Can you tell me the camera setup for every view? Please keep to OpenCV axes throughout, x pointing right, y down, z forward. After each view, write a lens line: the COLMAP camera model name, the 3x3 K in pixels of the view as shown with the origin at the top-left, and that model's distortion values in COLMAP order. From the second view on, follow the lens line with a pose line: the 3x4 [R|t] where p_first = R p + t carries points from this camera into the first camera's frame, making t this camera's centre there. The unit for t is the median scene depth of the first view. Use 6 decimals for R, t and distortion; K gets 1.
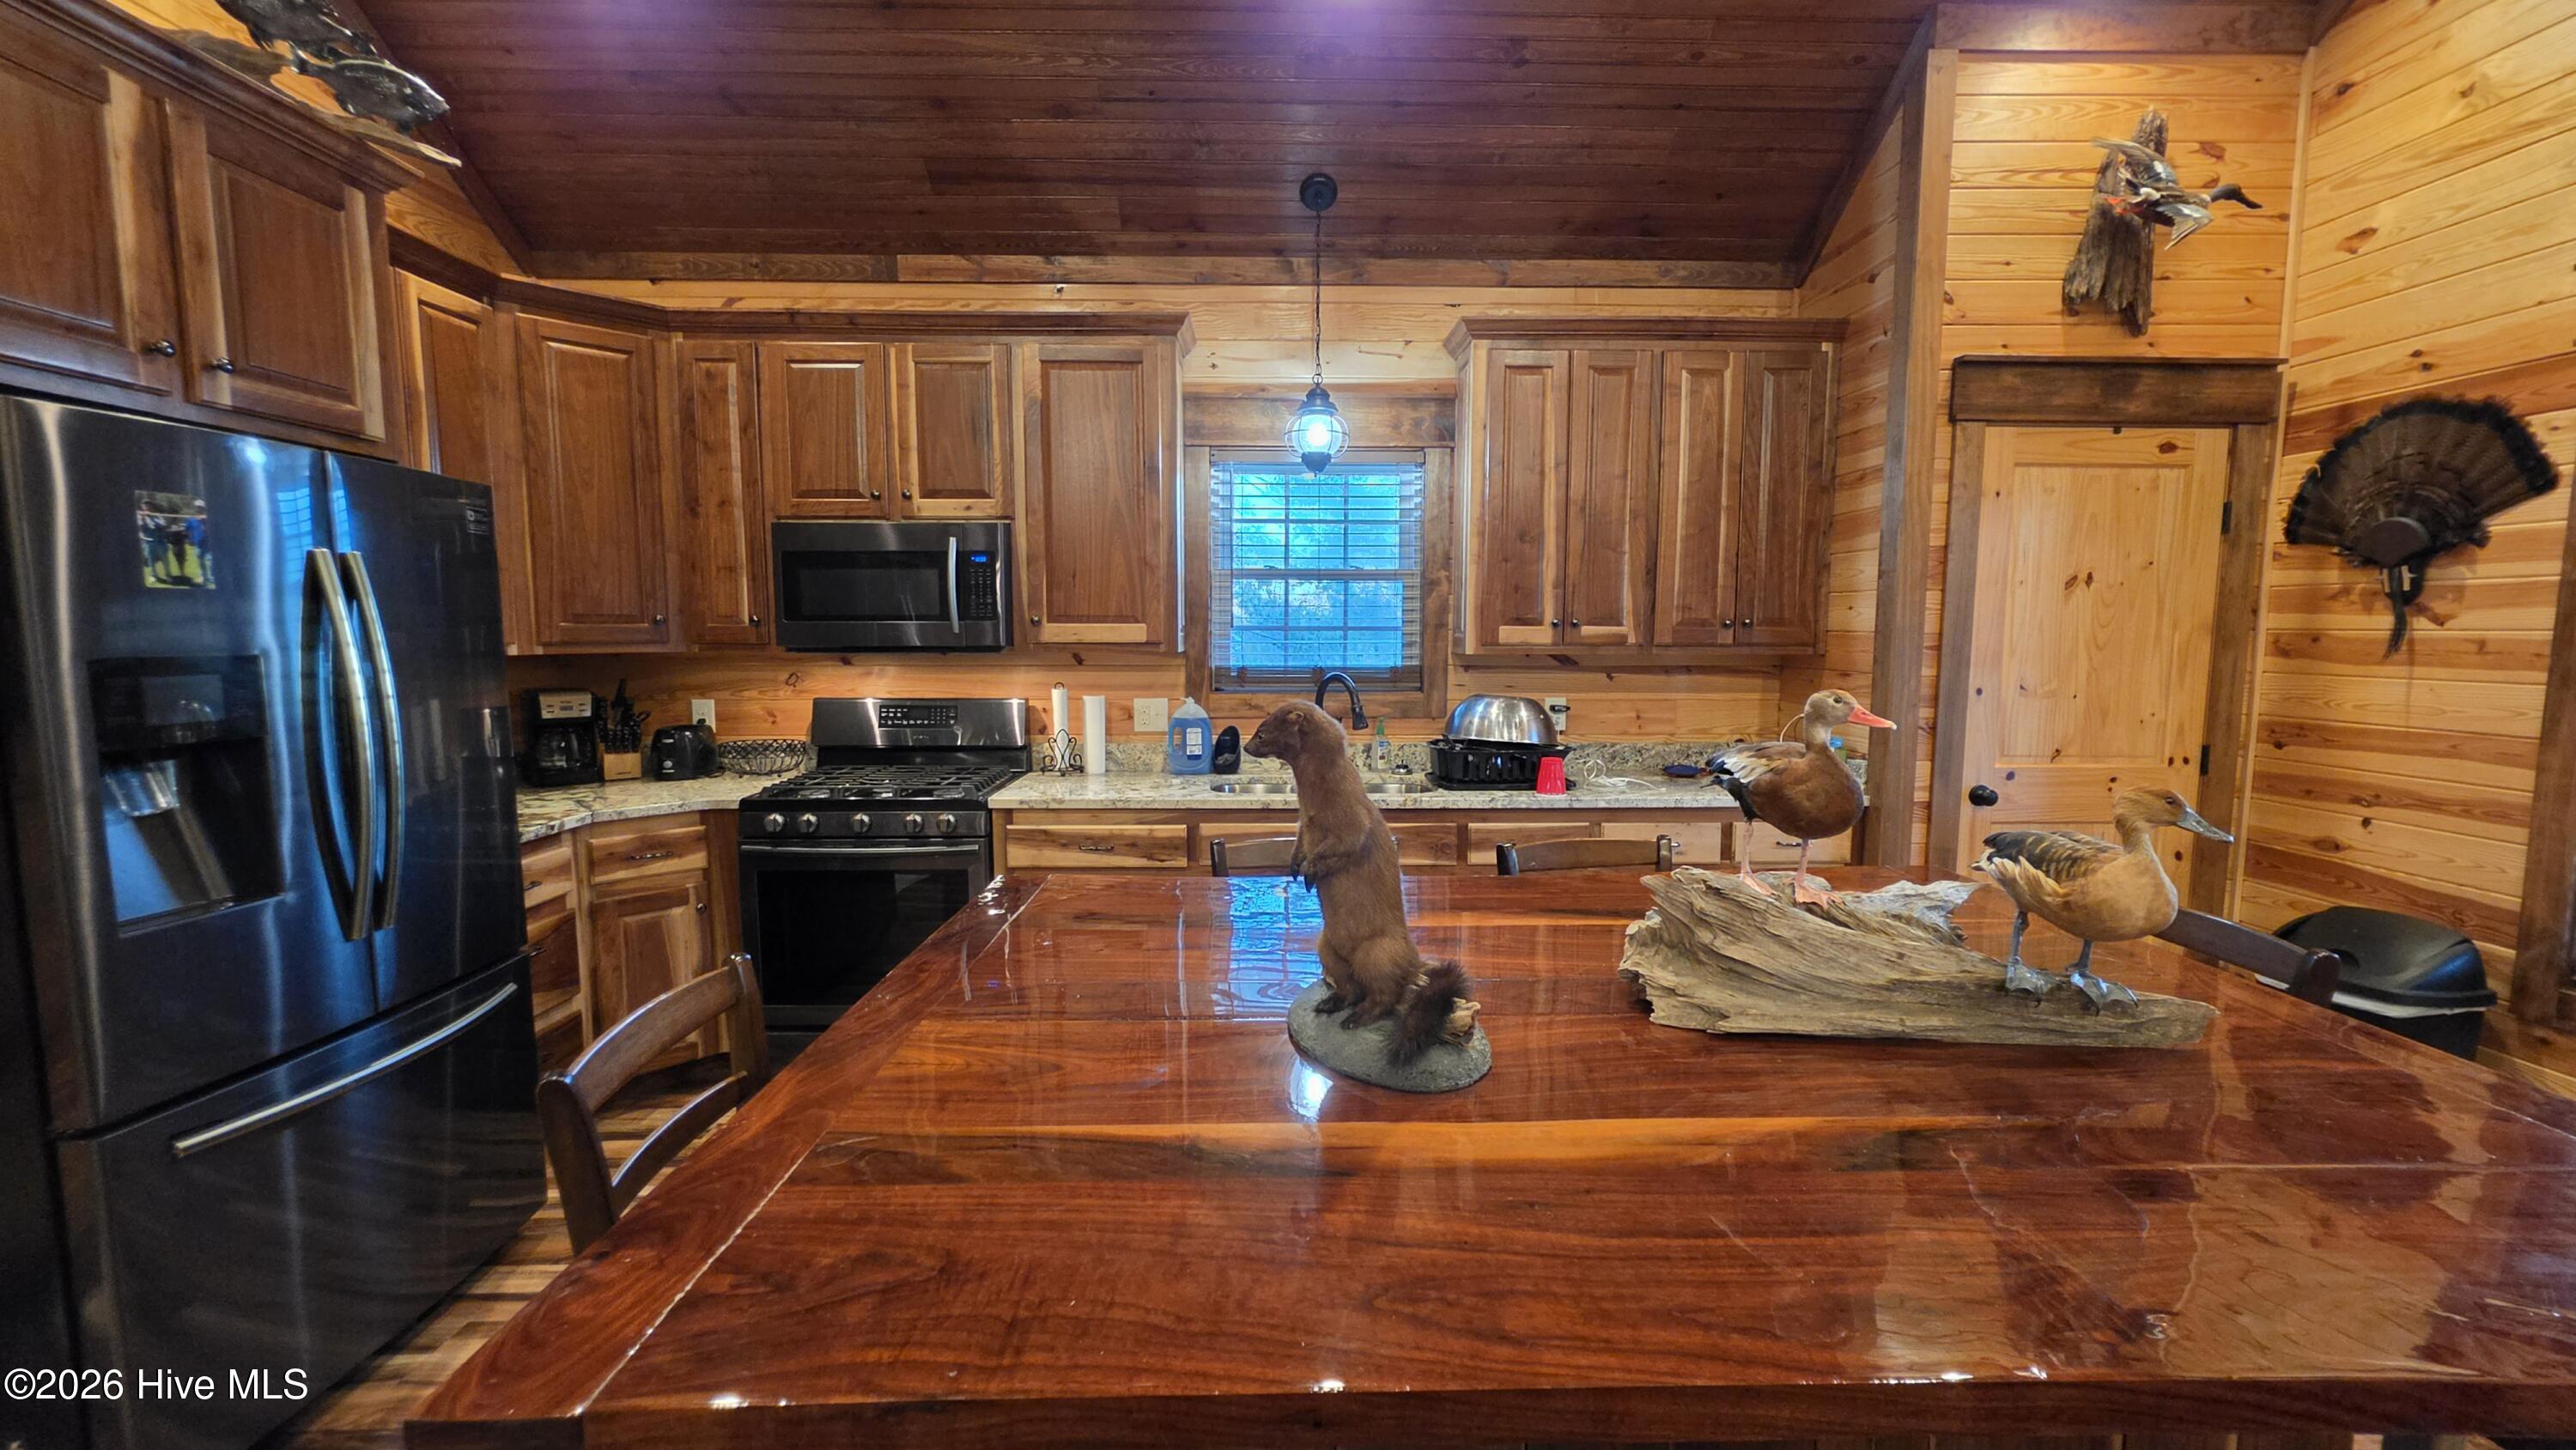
lens RADIAL K [[1030.4, 0, 1286.7], [0, 1030.4, 723.6], [0, 0, 1]] dist [-0.003992, 0.001025]
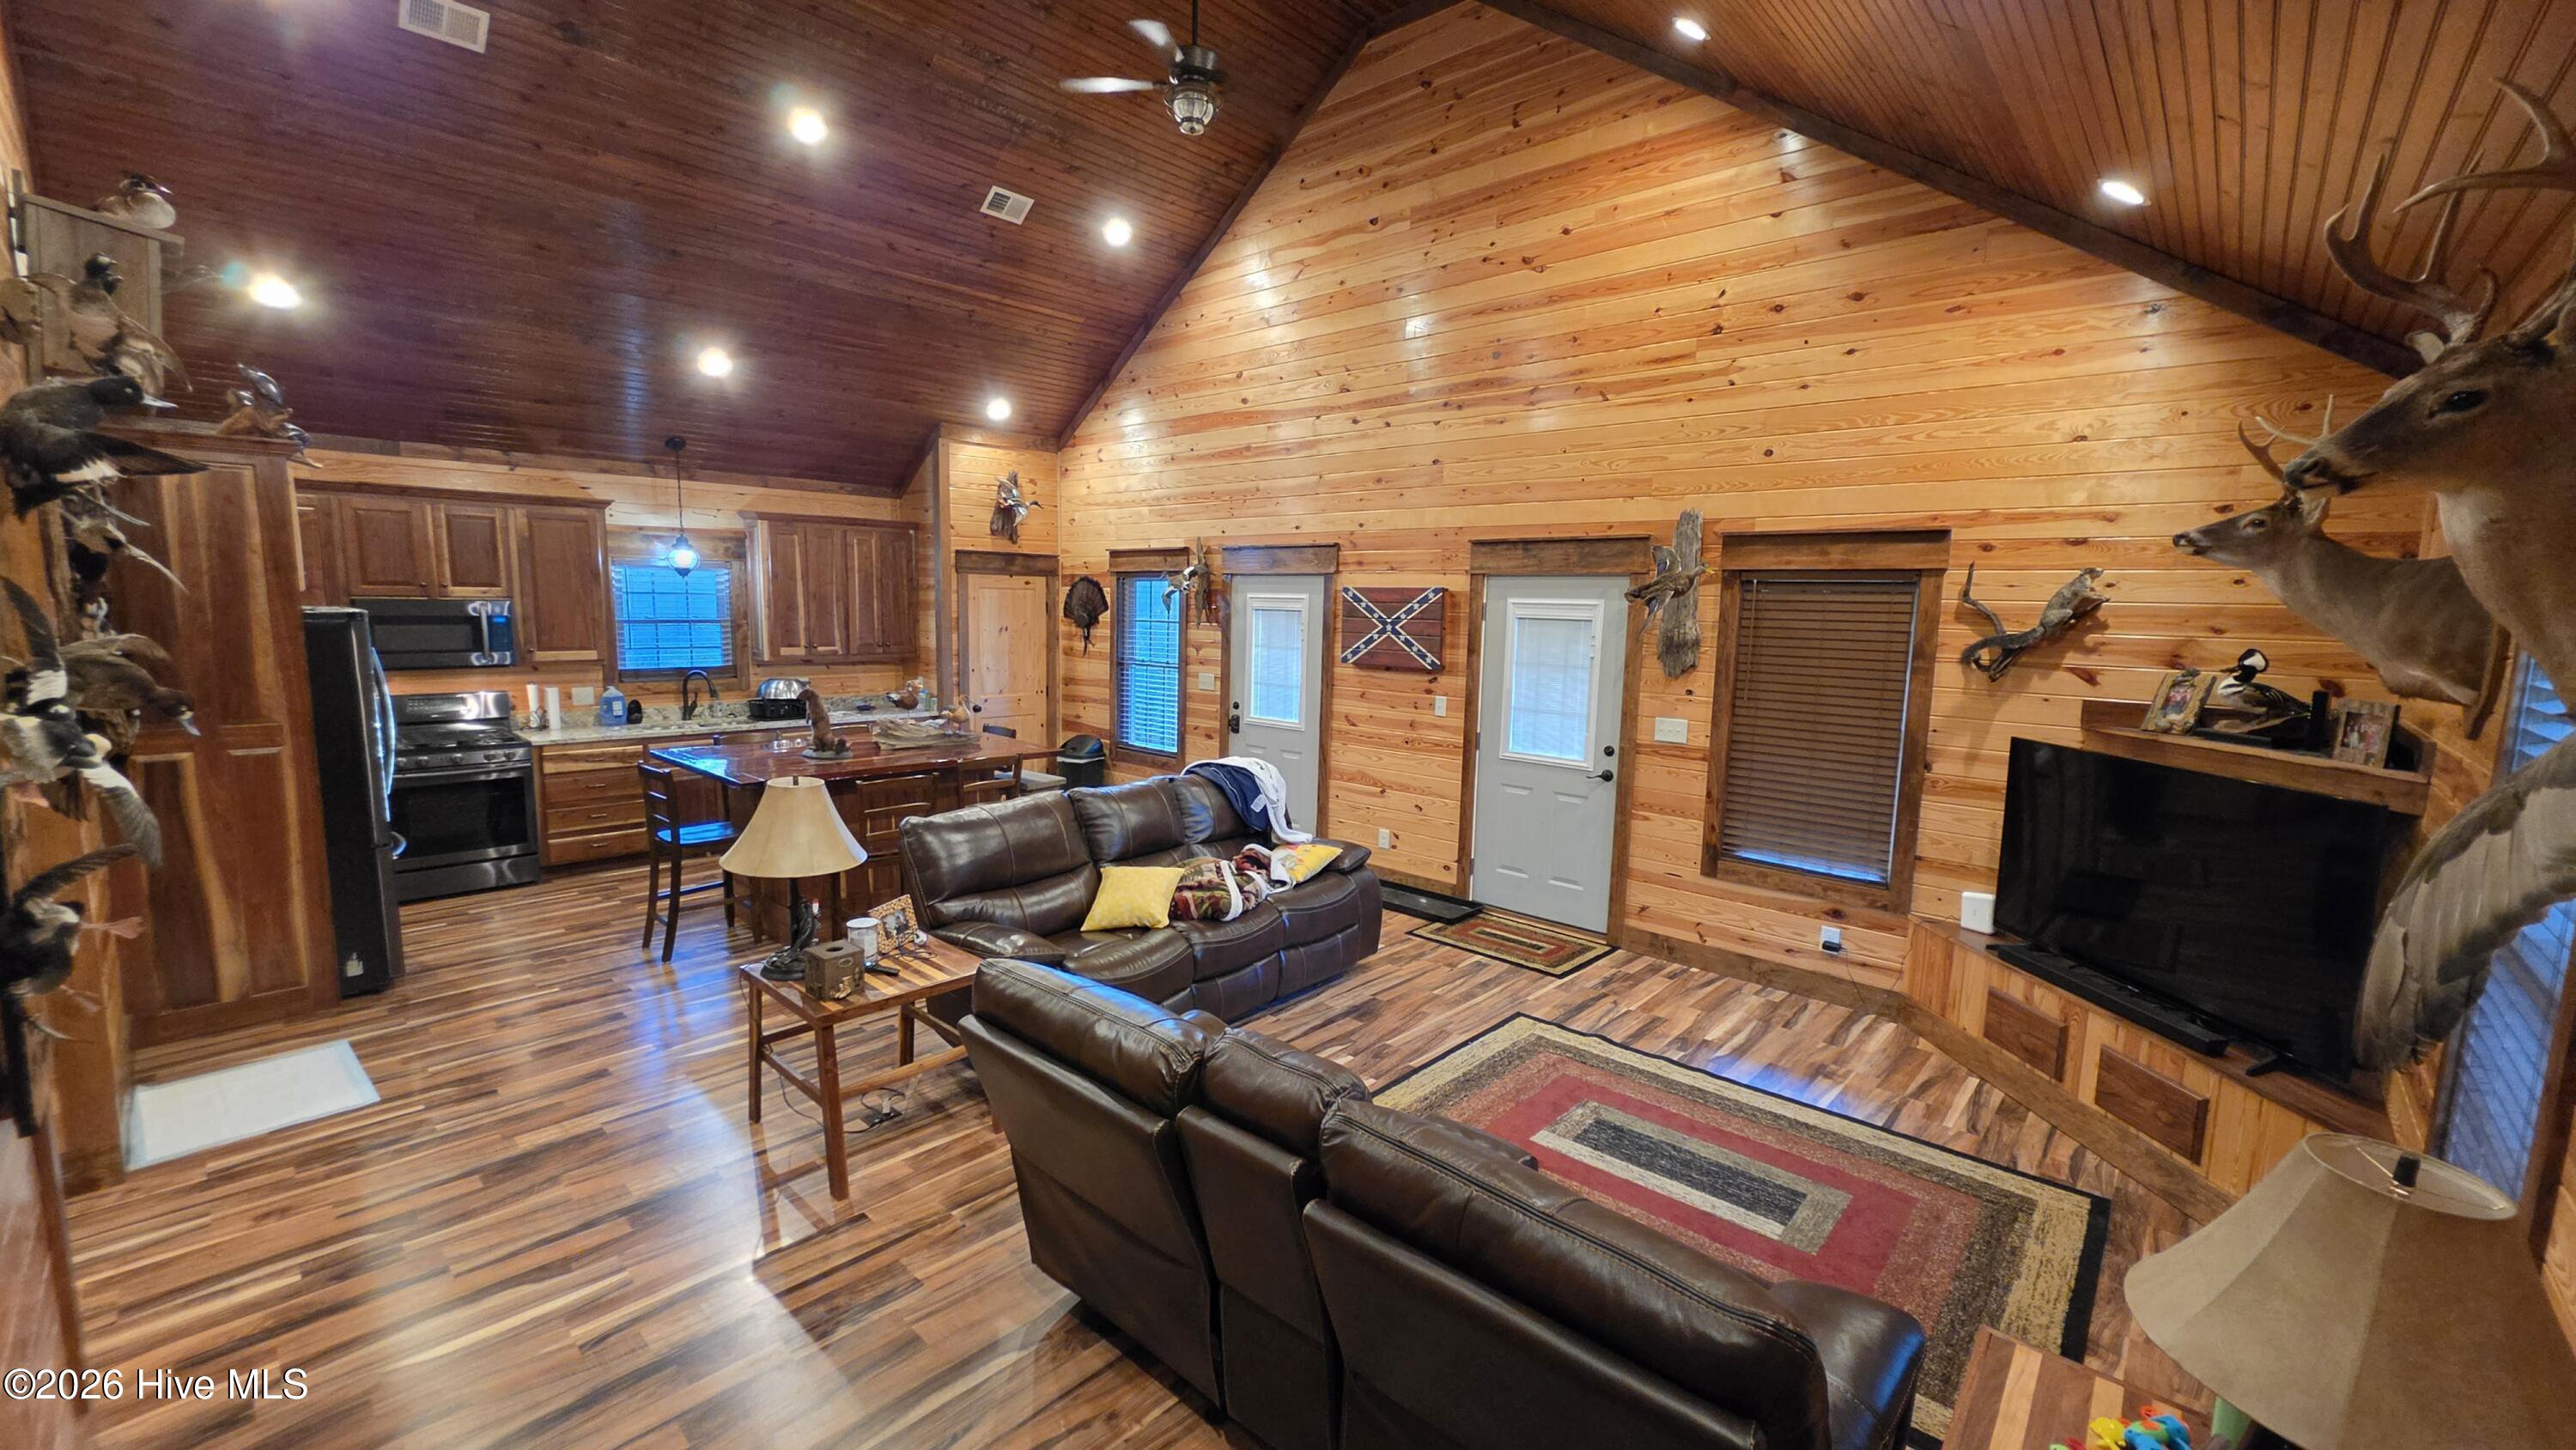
lens RADIAL K [[1030.4, 0, 1289.5], [0, 1030.4, 729.4], [0, 0, 1]] dist [-0.003992, 0.001025]
pose [[0.696501, -0.077482, 0.713361, -0.664499], [0.045368, 0.996919, 0.063985, -0.010945], [-0.716120, -0.012202, 0.697870, -1.425393]]
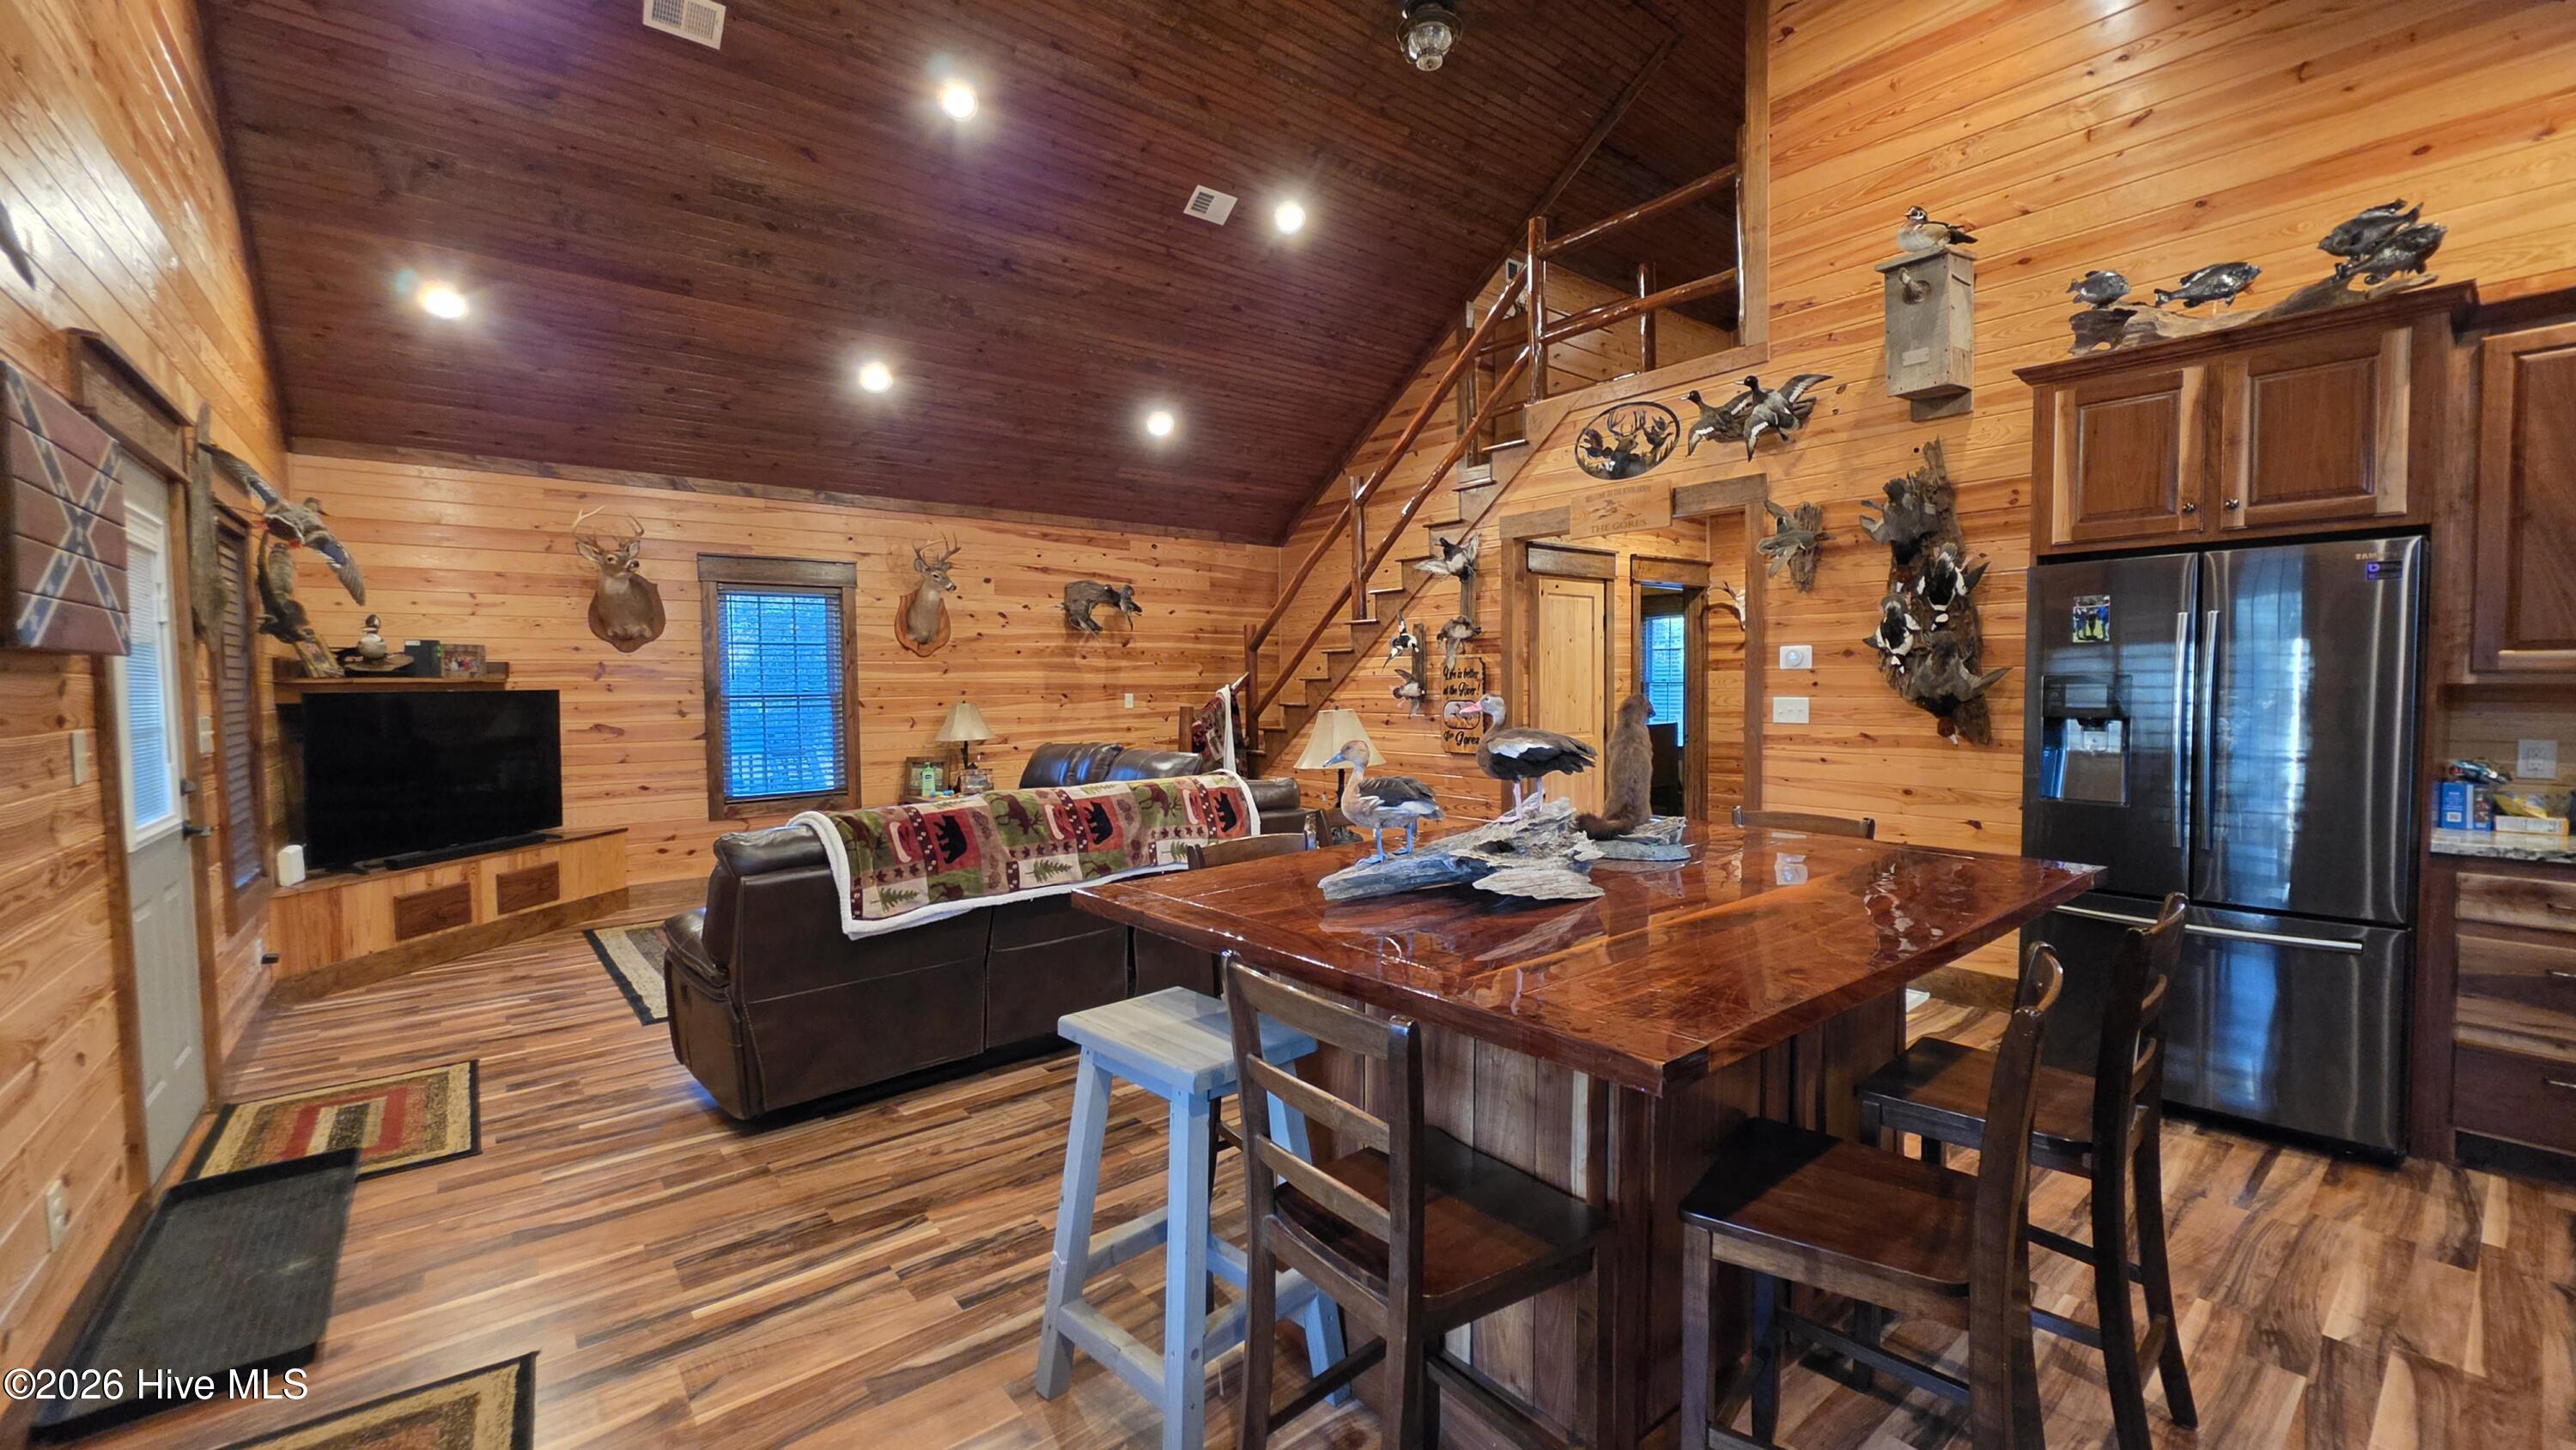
lens RADIAL K [[1030.4, 0, 1302.9], [0, 1030.4, 722.4], [0, 0, 1]] dist [-0.003992, 0.001025]
pose [[-0.785224, 0.031509, -0.618410, 0.696432], [-0.047828, 0.992635, 0.111305, -0.061630], [0.617363, 0.116976, -0.777933, 0.805531]]
